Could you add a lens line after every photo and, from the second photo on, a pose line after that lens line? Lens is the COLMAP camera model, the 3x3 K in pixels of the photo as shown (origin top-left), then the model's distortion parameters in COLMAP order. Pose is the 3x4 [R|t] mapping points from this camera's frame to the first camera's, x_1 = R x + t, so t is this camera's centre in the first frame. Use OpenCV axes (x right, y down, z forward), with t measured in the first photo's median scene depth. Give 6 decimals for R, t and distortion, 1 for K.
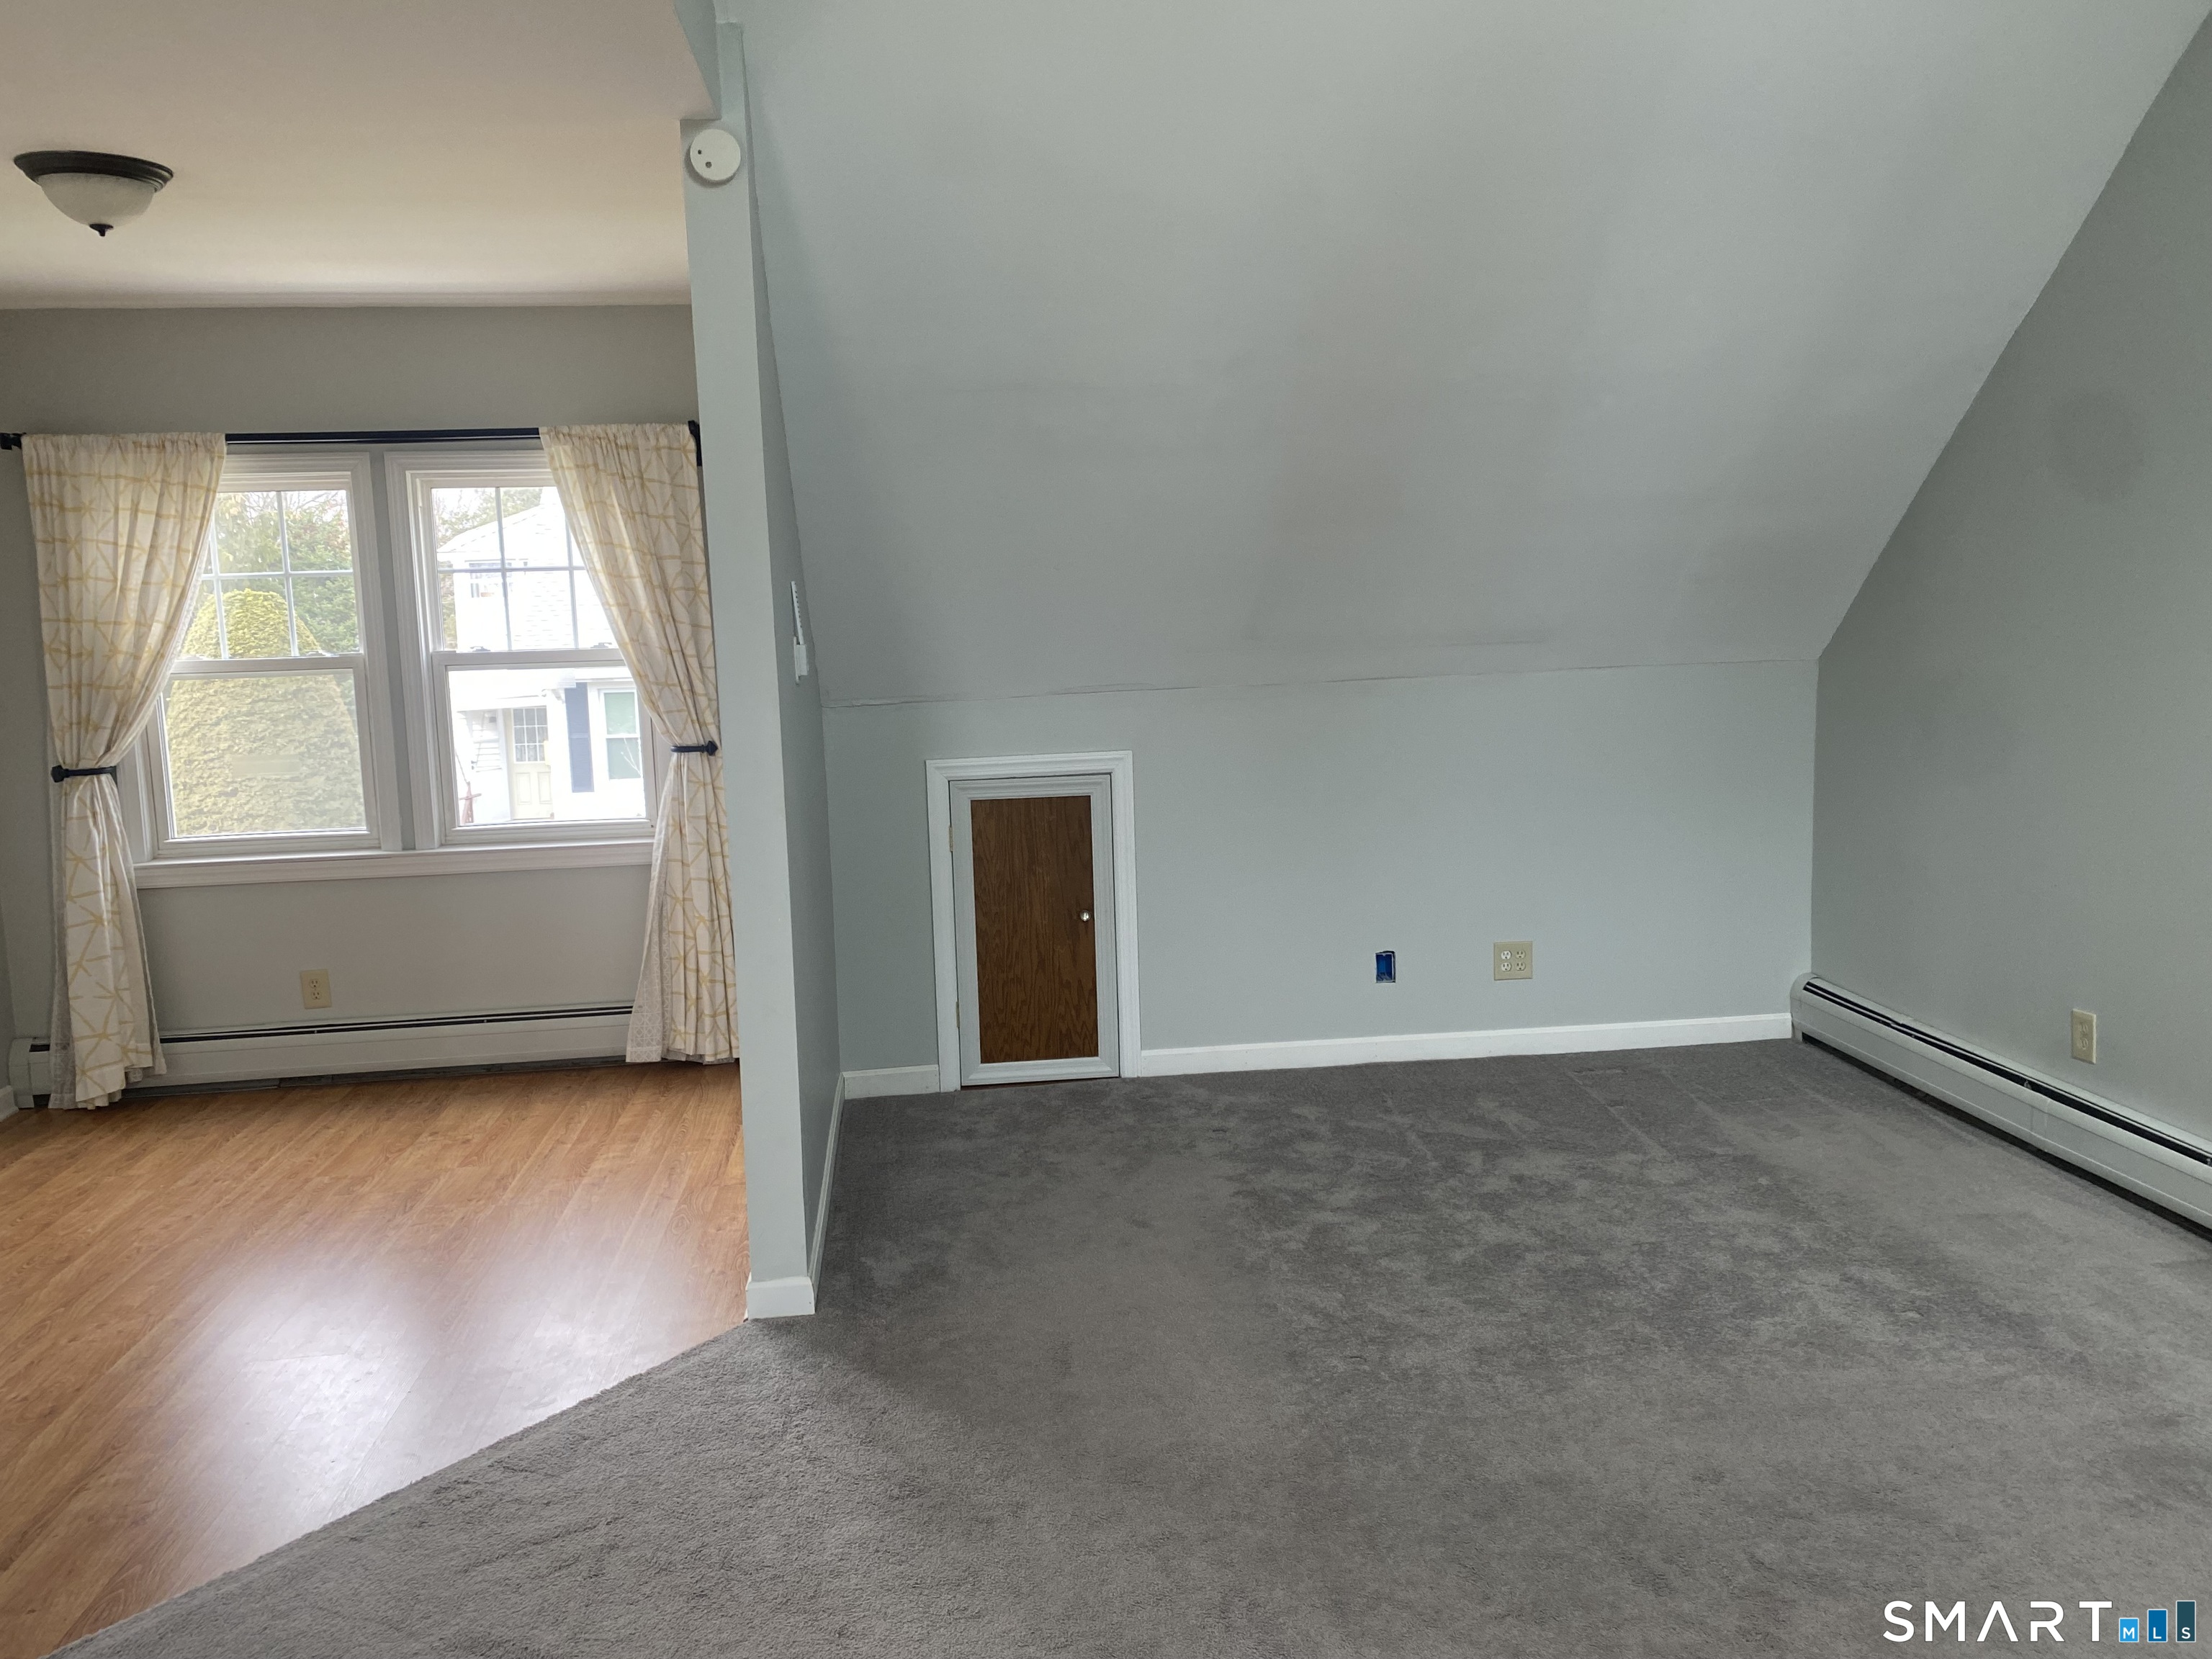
lens RADIAL K [[1672.9, 0, 1110.7], [0, 1672.9, 771.7], [0, 0, 1]] dist [0.002599, -0.002898]
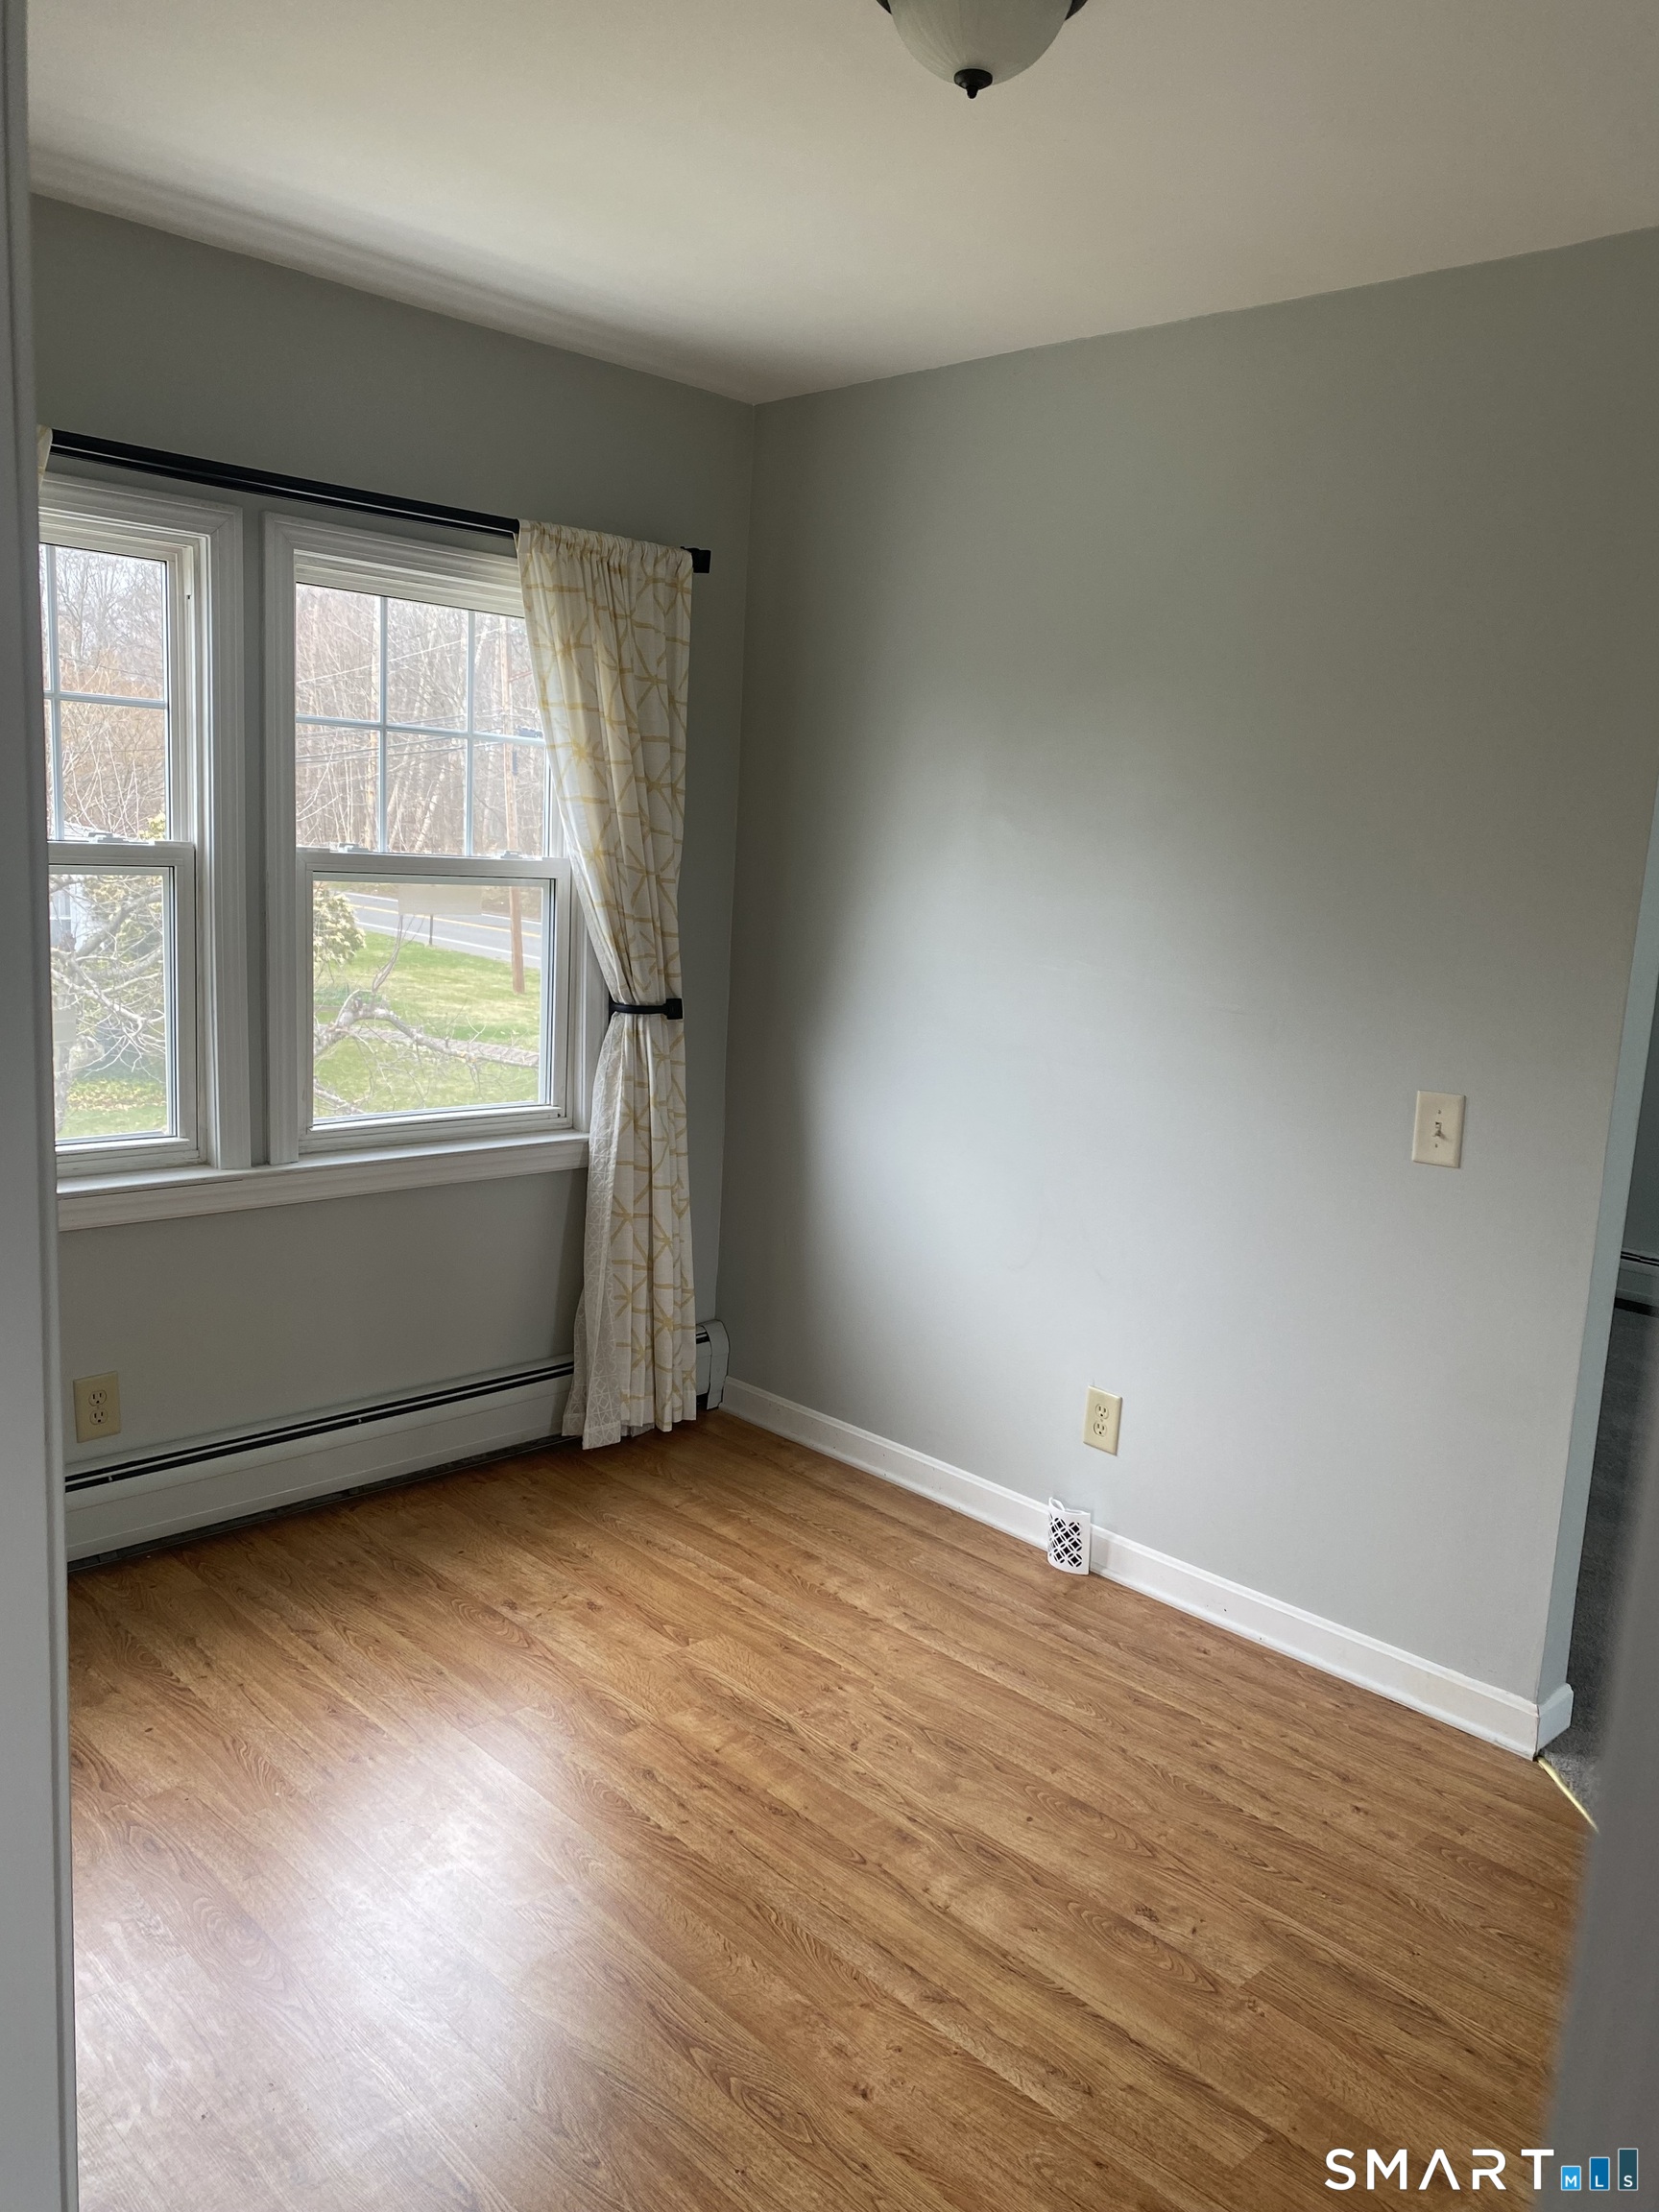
lens RADIAL K [[1672.9, 0, 829.5], [0, 1672.9, 1106.0], [0, 0, 1]] dist [0.002599, -0.002898]
pose [[0.793087, -0.026498, 0.608532, -0.645283], [-0.018866, 0.997505, 0.068022, -0.022885], [-0.608817, -0.065427, 0.790608, 0.388279]]
